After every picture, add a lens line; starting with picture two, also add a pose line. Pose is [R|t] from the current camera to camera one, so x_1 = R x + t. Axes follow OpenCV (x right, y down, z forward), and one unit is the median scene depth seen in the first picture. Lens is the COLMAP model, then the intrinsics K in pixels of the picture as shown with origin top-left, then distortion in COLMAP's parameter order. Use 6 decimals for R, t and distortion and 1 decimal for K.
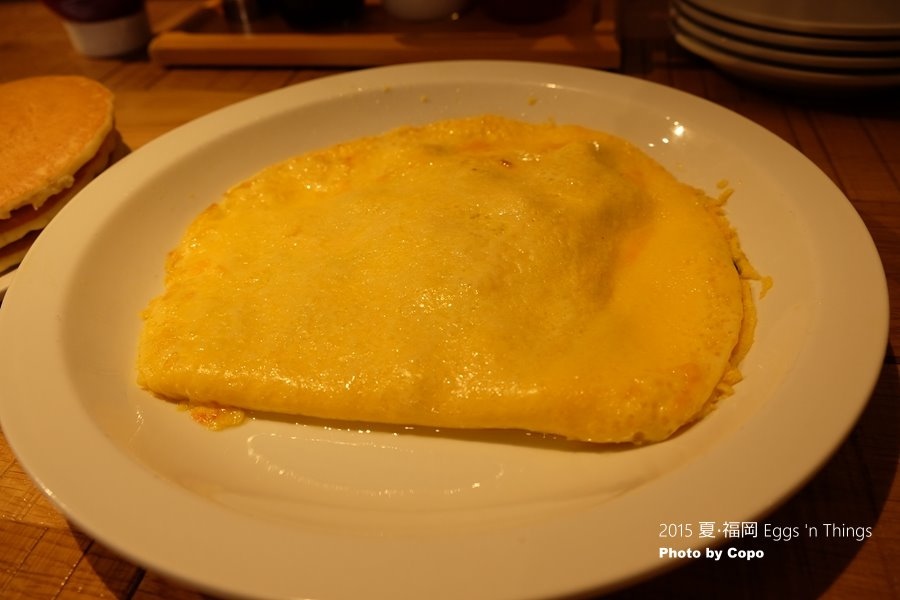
lens RADIAL K [[734.6, 0, 448.1], [0, 734.6, 303.4], [0, 0, 1]] dist [-0.050154, 0.056320]
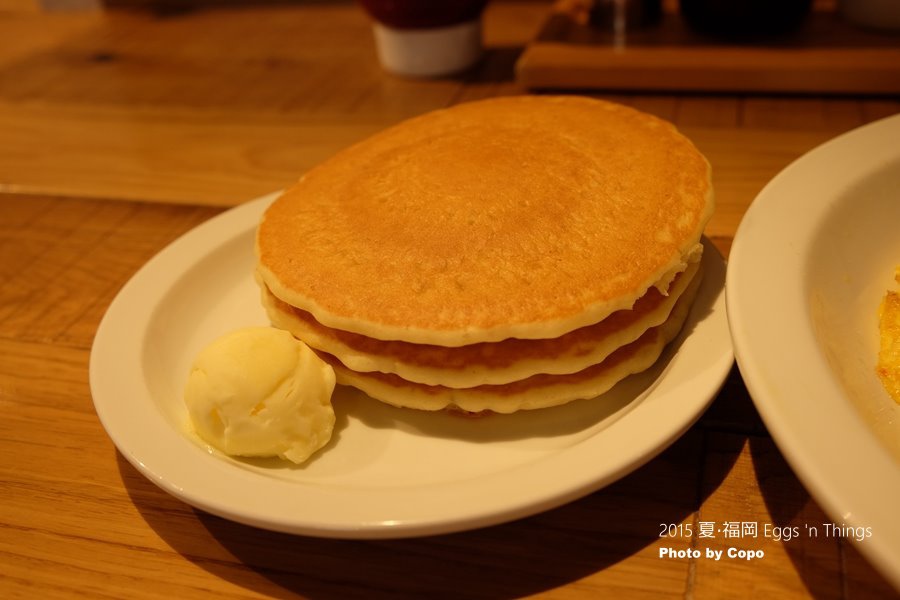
lens RADIAL K [[941.9, 0, 445.8], [0, 941.9, 303.8], [0, 0, 1]] dist [-0.027492, 0.000000]
pose [[0.996395, 0.026162, -0.080698, -0.707720], [-0.034417, 0.994120, -0.102667, -0.031712], [0.077537, 0.105075, 0.991437, 0.173724]]
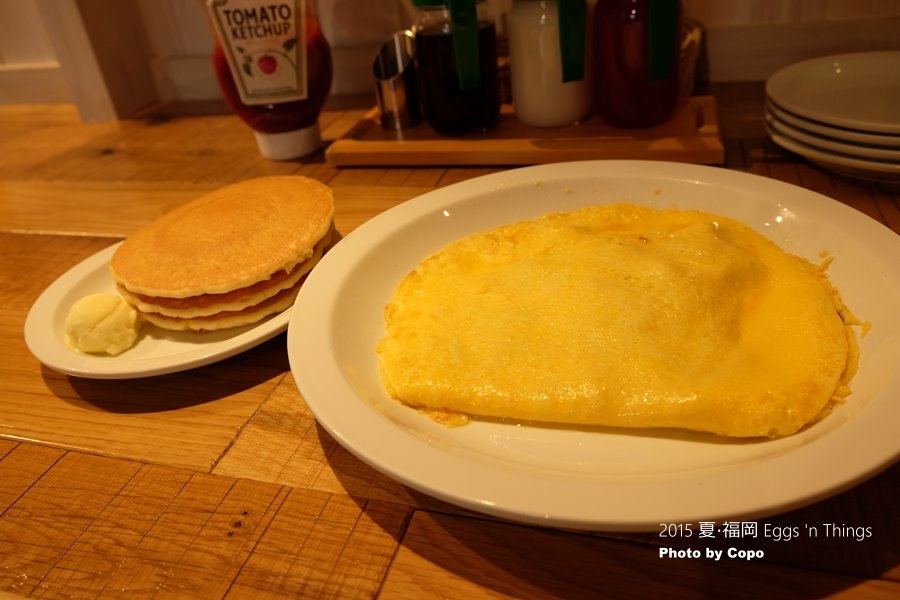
lens RADIAL K [[734.6, 0, 442.0], [0, 734.6, 298.1], [0, 0, 1]] dist [-0.050154, 0.056320]
pose [[0.994031, 0.003275, -0.109049, -0.141878], [-0.017232, 0.991716, -0.127289, 0.084148], [0.107729, 0.128408, 0.985853, -0.298907]]
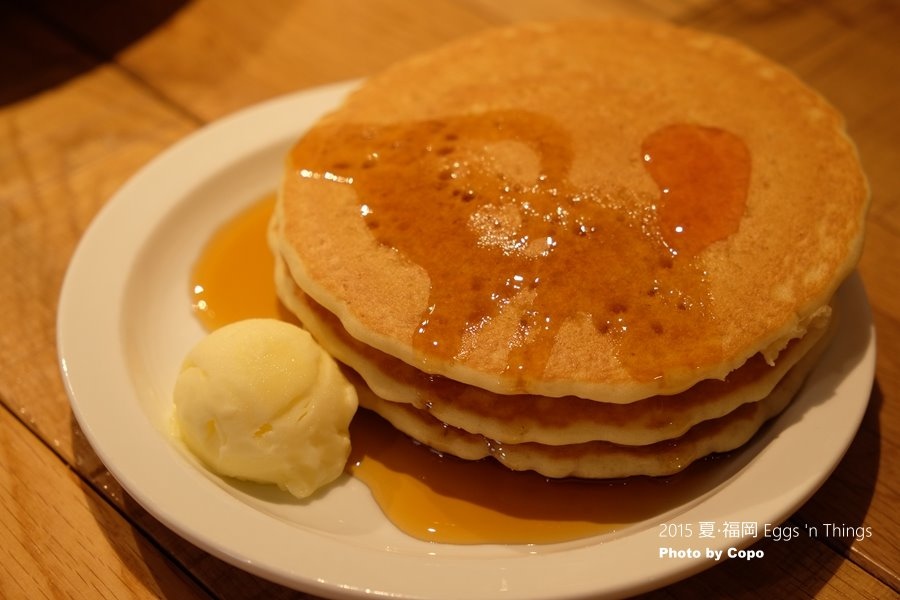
lens RADIAL K [[1675.2, 0, 454.4], [0, 1675.2, 296.3], [0, 0, 1]] dist [0.020245, 0.000000]
pose [[0.976237, 0.186749, -0.109938, -0.680520], [-0.187285, 0.982290, 0.005515, -0.146762], [0.109021, 0.015206, 0.993923, -0.221136]]
